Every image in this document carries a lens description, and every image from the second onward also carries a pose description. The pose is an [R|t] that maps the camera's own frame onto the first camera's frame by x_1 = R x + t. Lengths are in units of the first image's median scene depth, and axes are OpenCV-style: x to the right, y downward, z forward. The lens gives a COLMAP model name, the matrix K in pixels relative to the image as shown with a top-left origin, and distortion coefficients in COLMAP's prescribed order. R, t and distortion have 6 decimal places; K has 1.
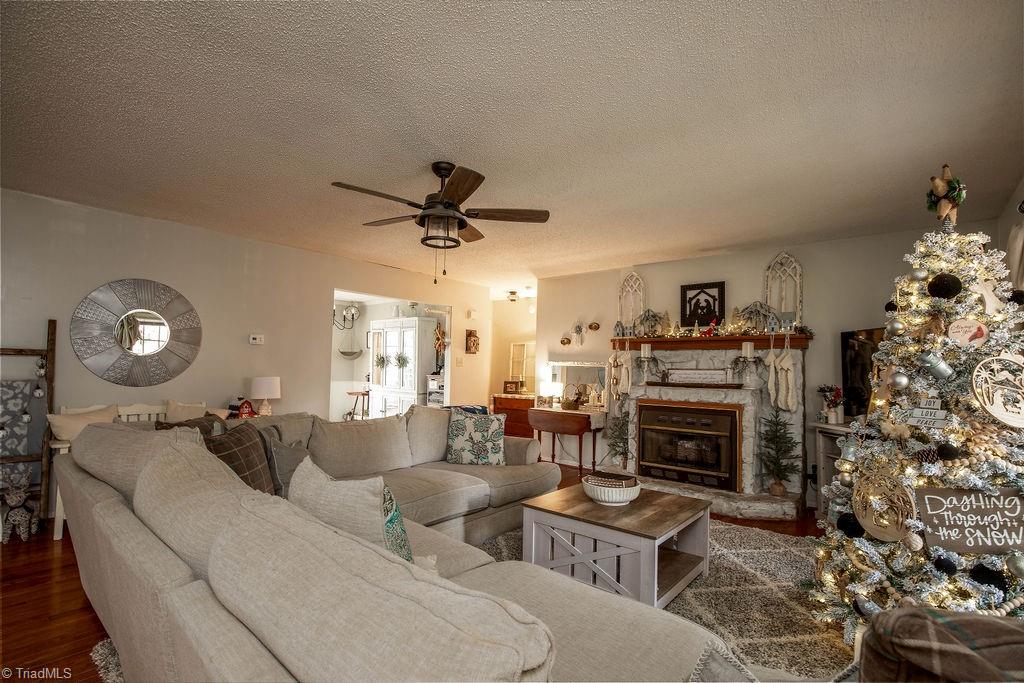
lens RADIAL K [[474.9, 0, 511.2], [0, 474.9, 357.0], [0, 0, 1]] dist [0.000093, 0.000002]
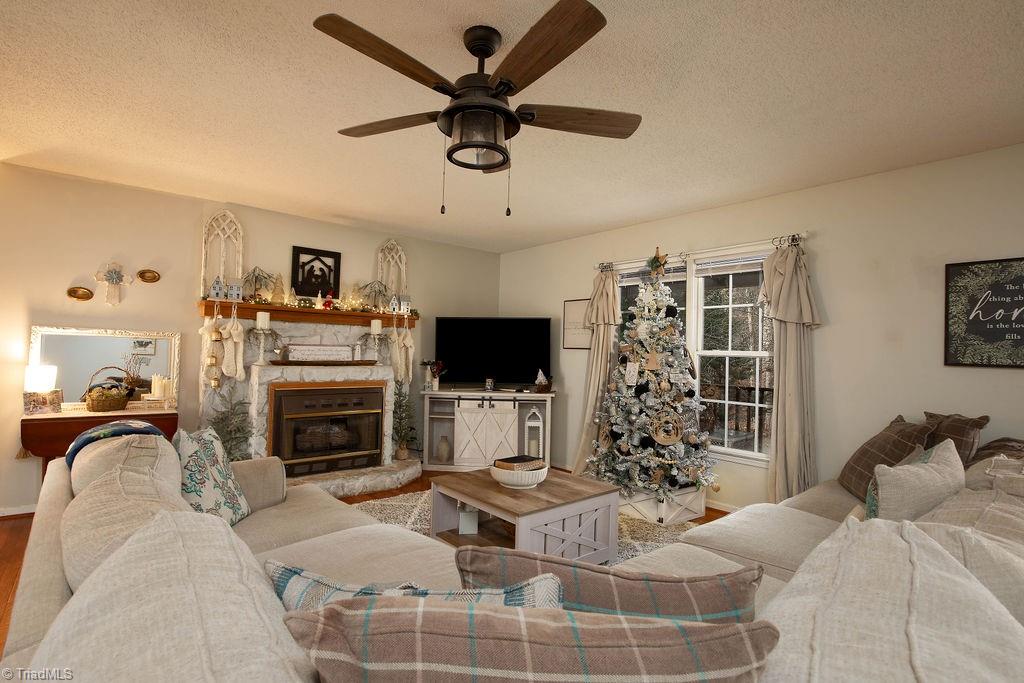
lens RADIAL K [[496.9, 0, 512.0], [0, 496.9, 341.5], [0, 0, 1]] dist [0.000004, -0.000078]
pose [[0.194222, 0.007643, 0.980928, -0.456108], [-0.044982, 0.998987, 0.001123, 0.001623], [-0.979926, -0.044342, 0.194369, 0.458403]]
